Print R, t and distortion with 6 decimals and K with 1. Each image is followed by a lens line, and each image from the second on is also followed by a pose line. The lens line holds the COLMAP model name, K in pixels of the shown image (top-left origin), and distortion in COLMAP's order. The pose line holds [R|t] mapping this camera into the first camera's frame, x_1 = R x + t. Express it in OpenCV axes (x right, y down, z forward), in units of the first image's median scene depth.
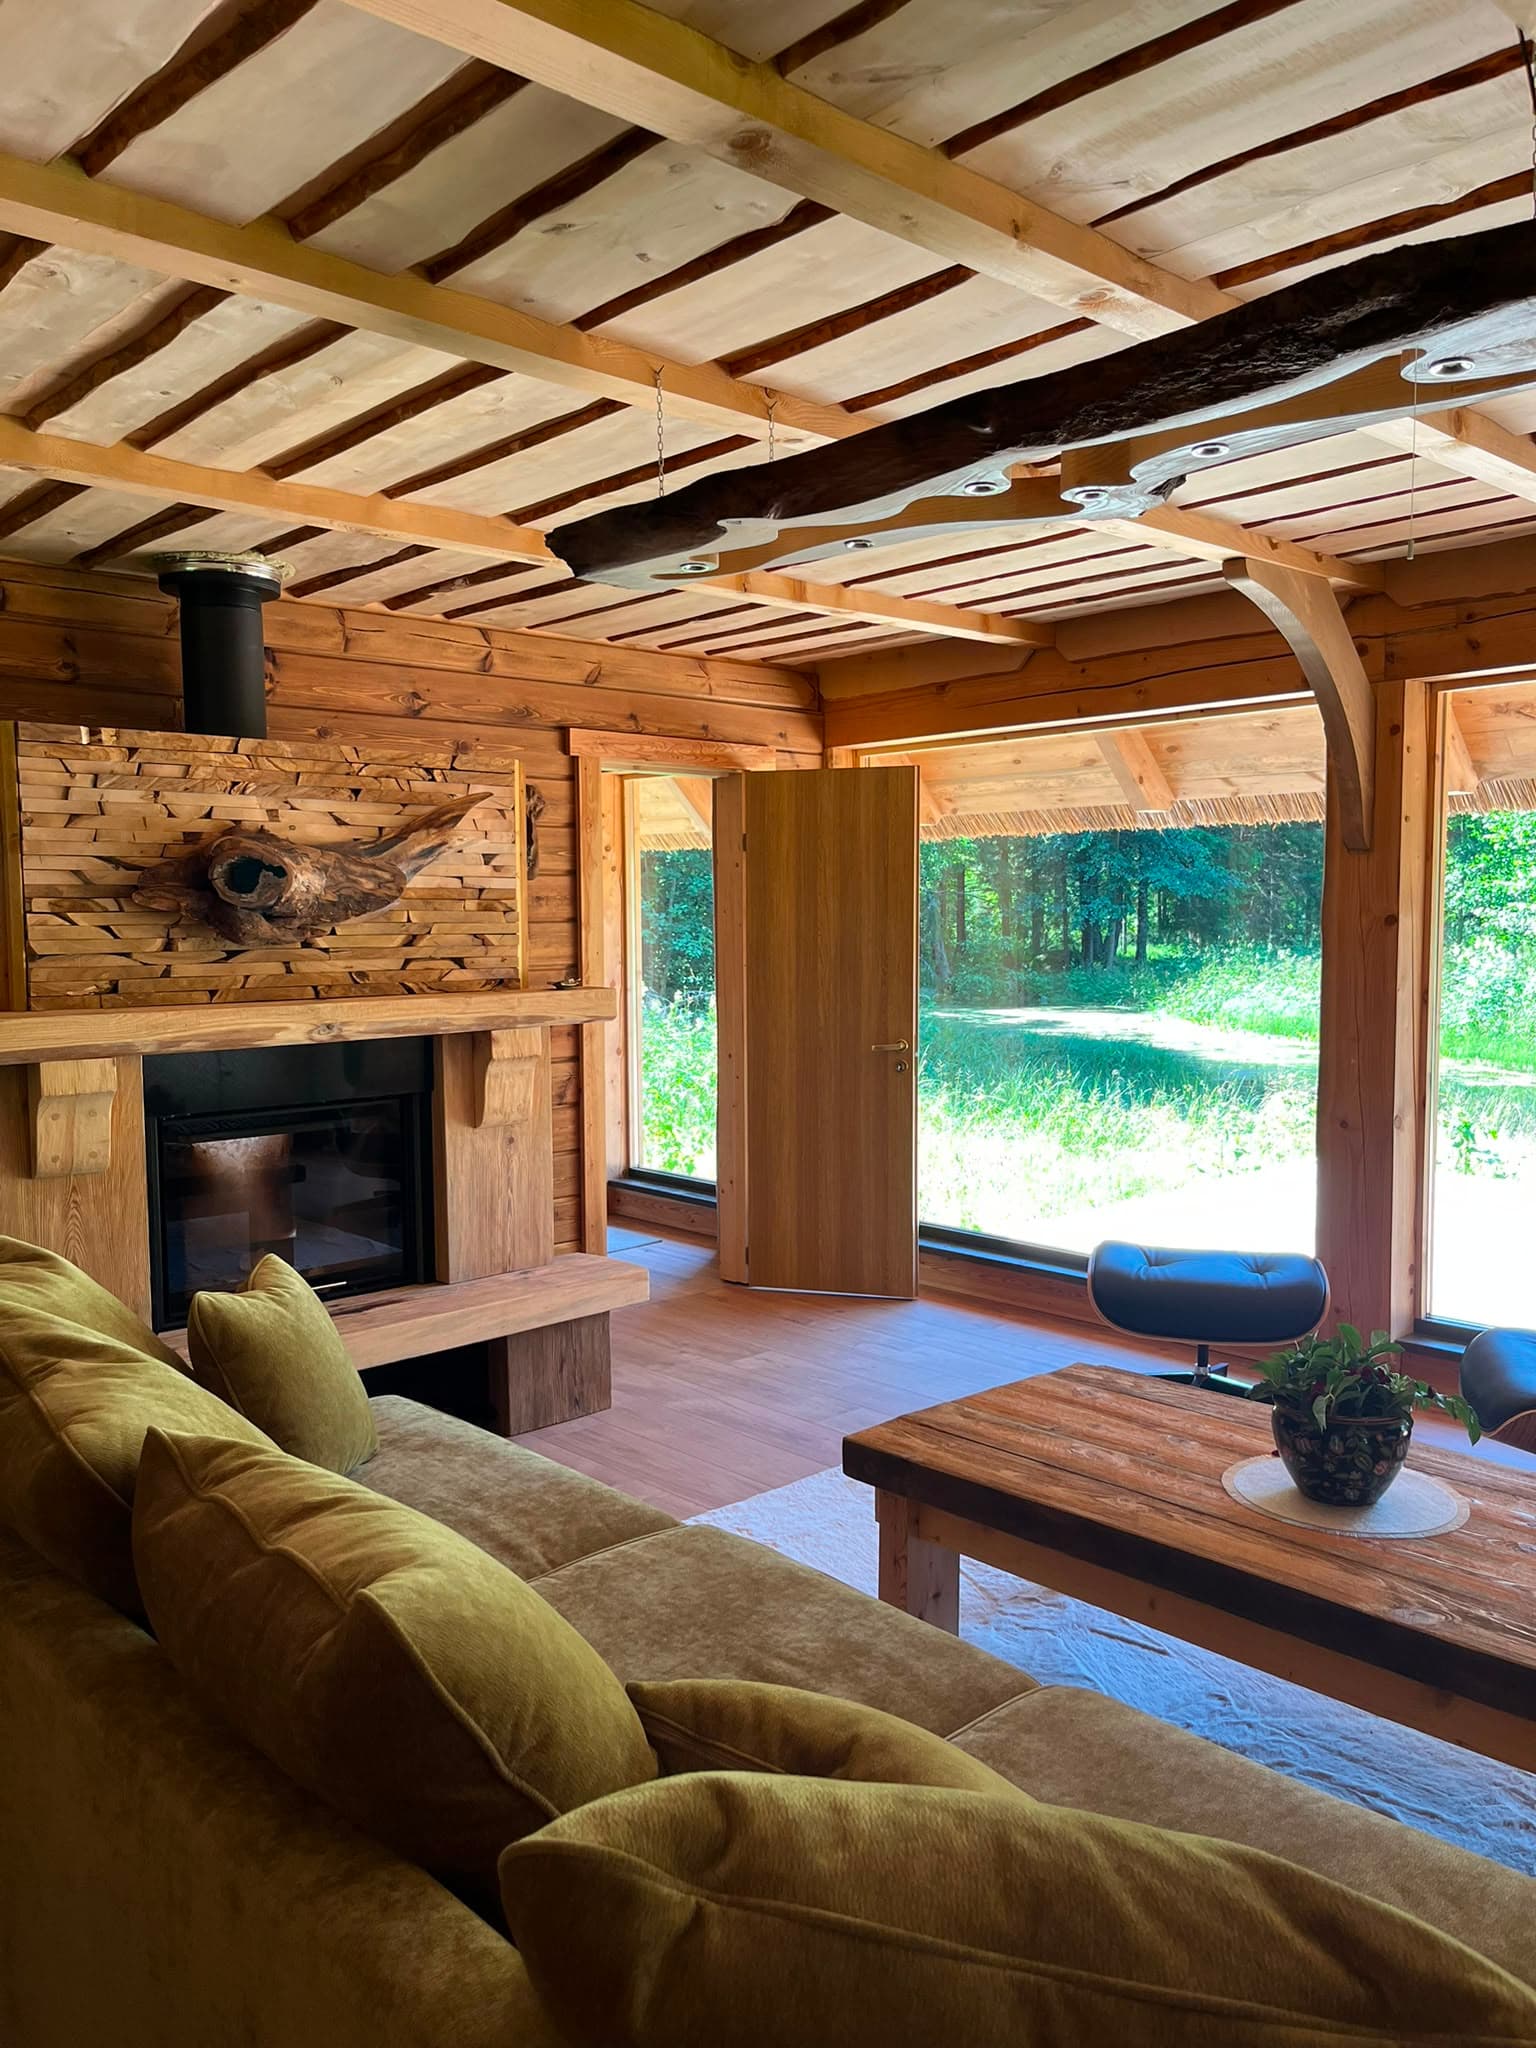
lens RADIAL K [[1548.9, 0, 774.2], [0, 1548.9, 1024.6], [0, 0, 1]] dist [0.033060, -0.014797]
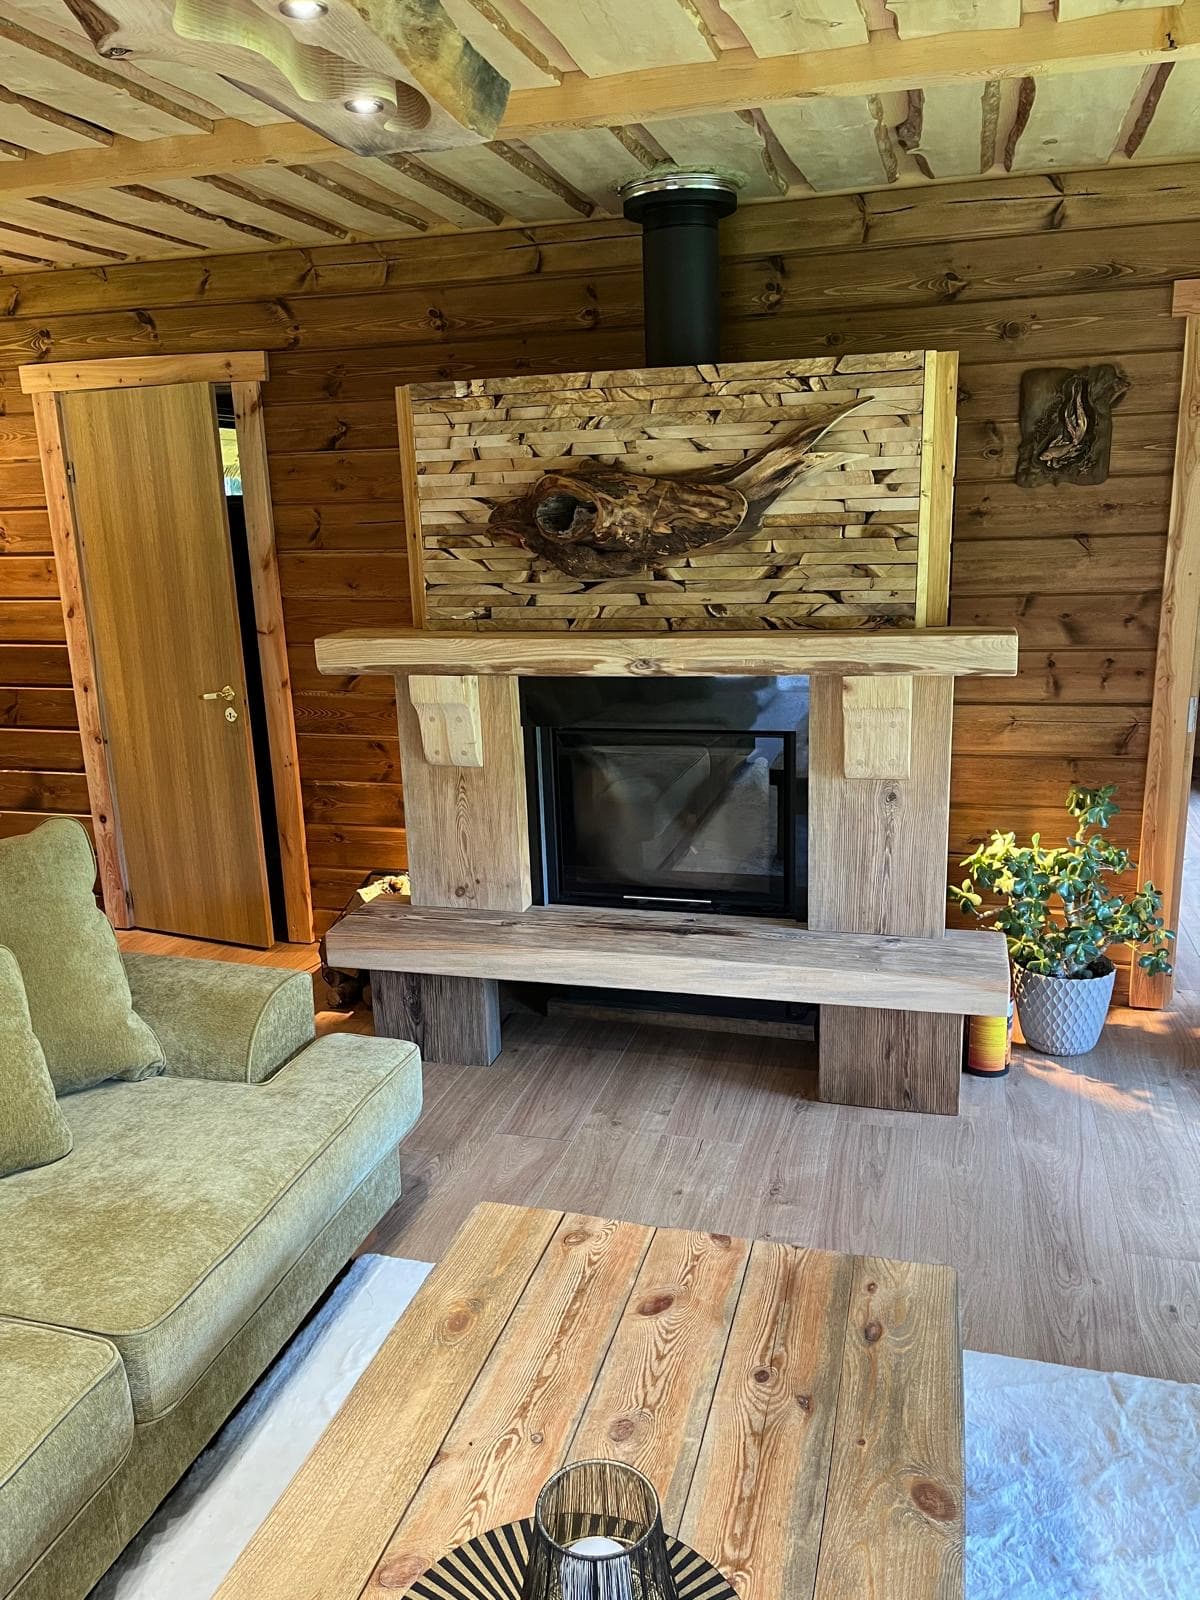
lens RADIAL K [[1210.1, 0, 603.1], [0, 1210.1, 800.4], [0, 0, 1]] dist [0.033060, -0.014797]
pose [[0.523355, 0.195532, -0.829377, 0.362405], [-0.031163, 0.977057, 0.210684, -0.073654], [0.851545, -0.084417, 0.517441, 0.542535]]
